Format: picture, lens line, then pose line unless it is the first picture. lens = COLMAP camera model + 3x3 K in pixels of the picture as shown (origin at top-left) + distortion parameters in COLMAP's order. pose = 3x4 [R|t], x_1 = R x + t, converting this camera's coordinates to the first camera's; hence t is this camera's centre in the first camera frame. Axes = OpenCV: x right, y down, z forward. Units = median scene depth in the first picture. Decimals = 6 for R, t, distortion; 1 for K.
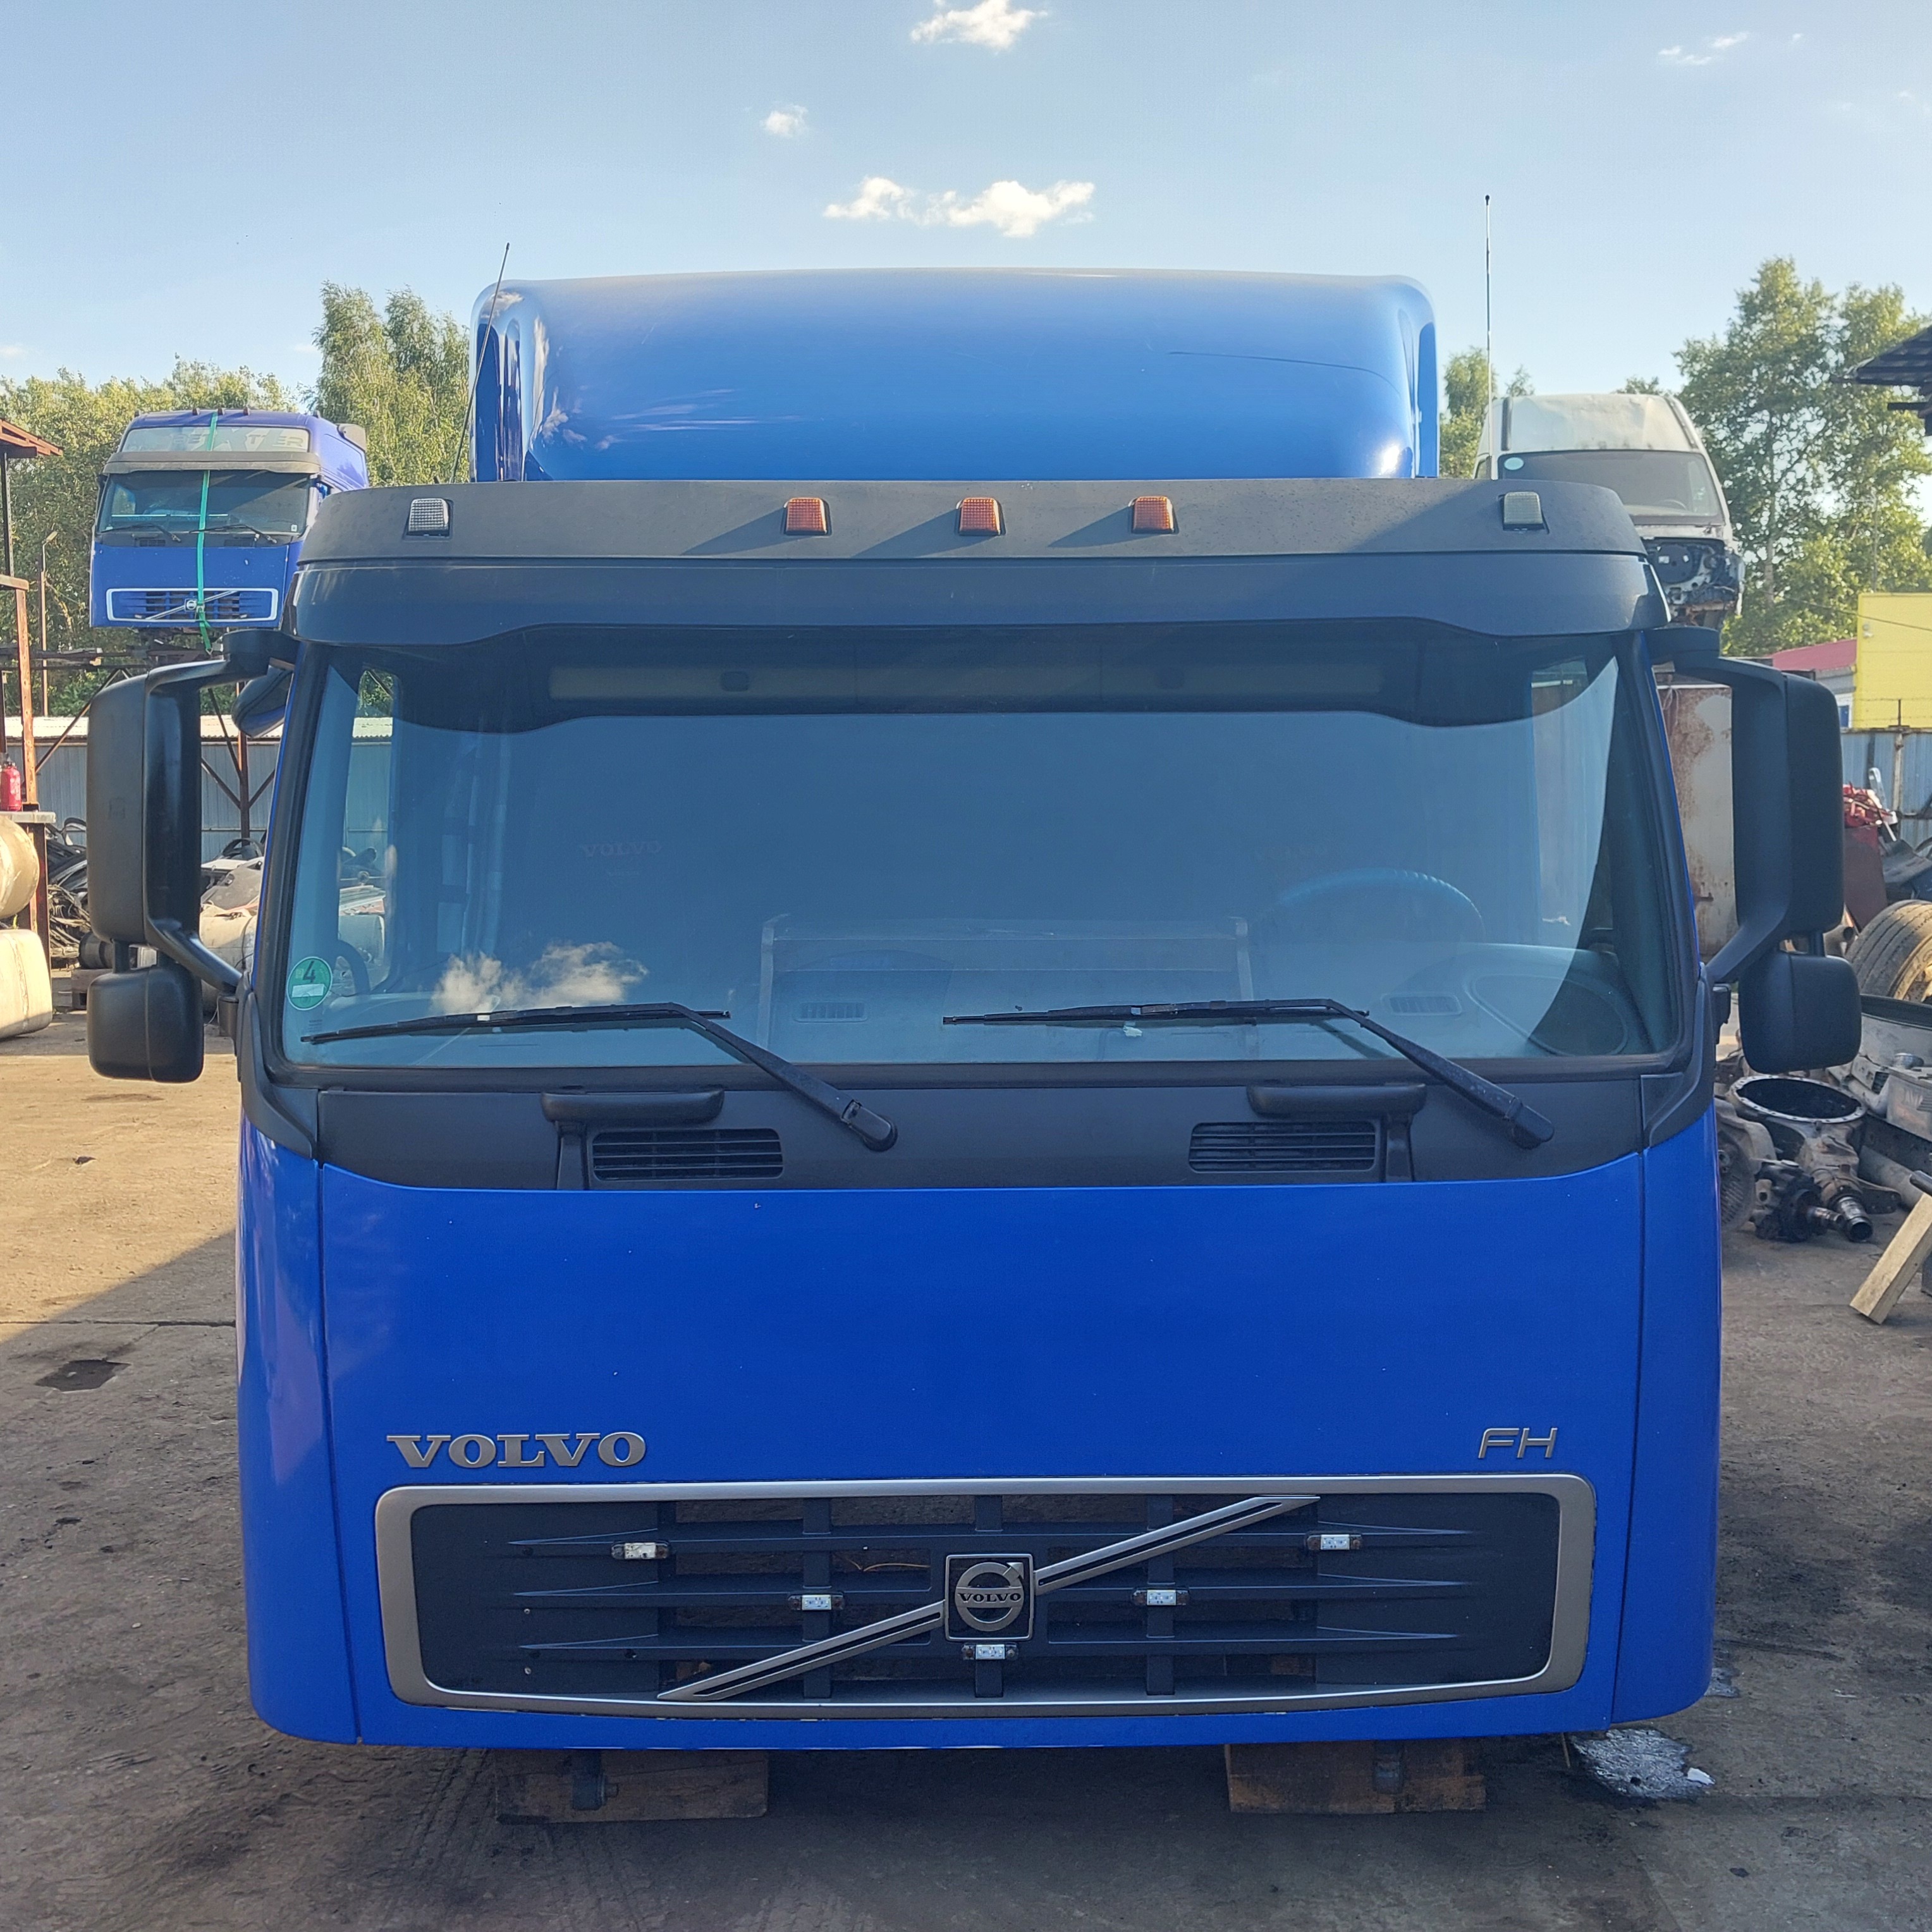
lens RADIAL K [[2005.6, 0, 974.1], [0, 2005.6, 1041.0], [0, 0, 1]] dist [0.109584, -0.108654]
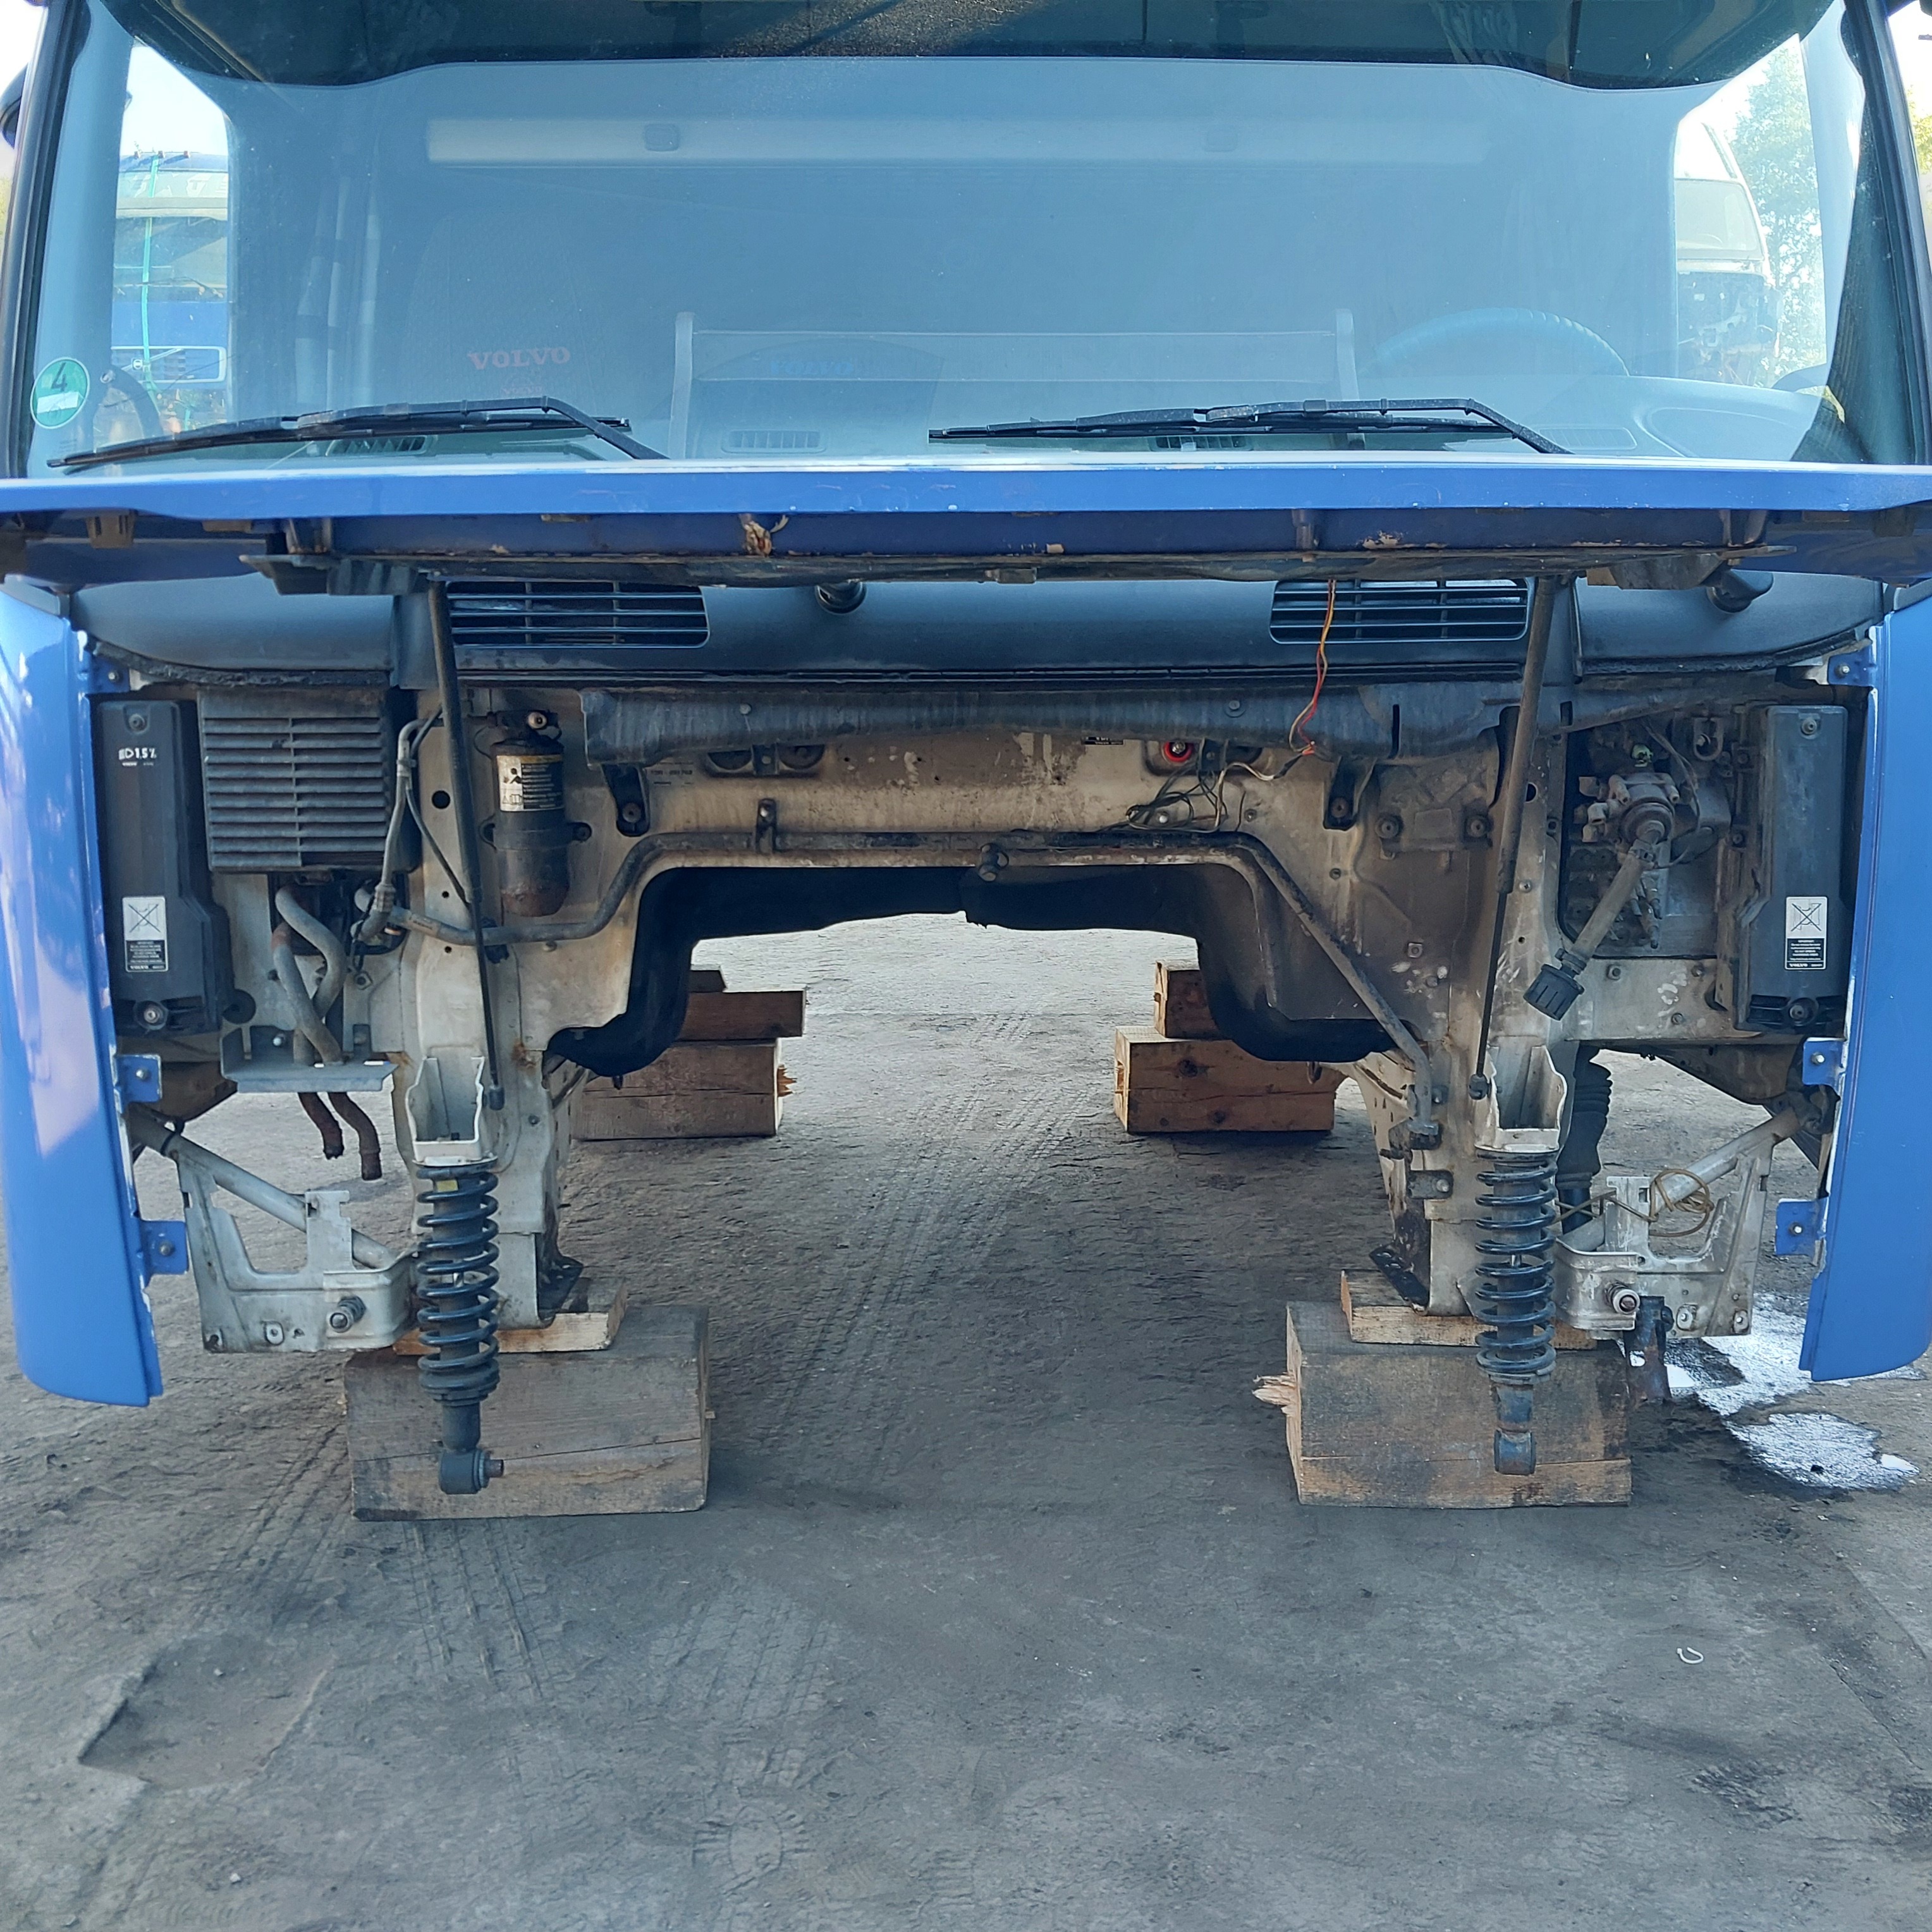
lens RADIAL K [[2080.0, 0, 966.0], [0, 2080.0, 966.0], [0, 0, 1]] dist [0.055847, -0.035883]
pose [[0.999998, -0.001341, 0.001591, -0.003106], [0.001239, 0.998028, 0.062759, 0.123522], [-0.001672, -0.062756, 0.998027, 0.218733]]
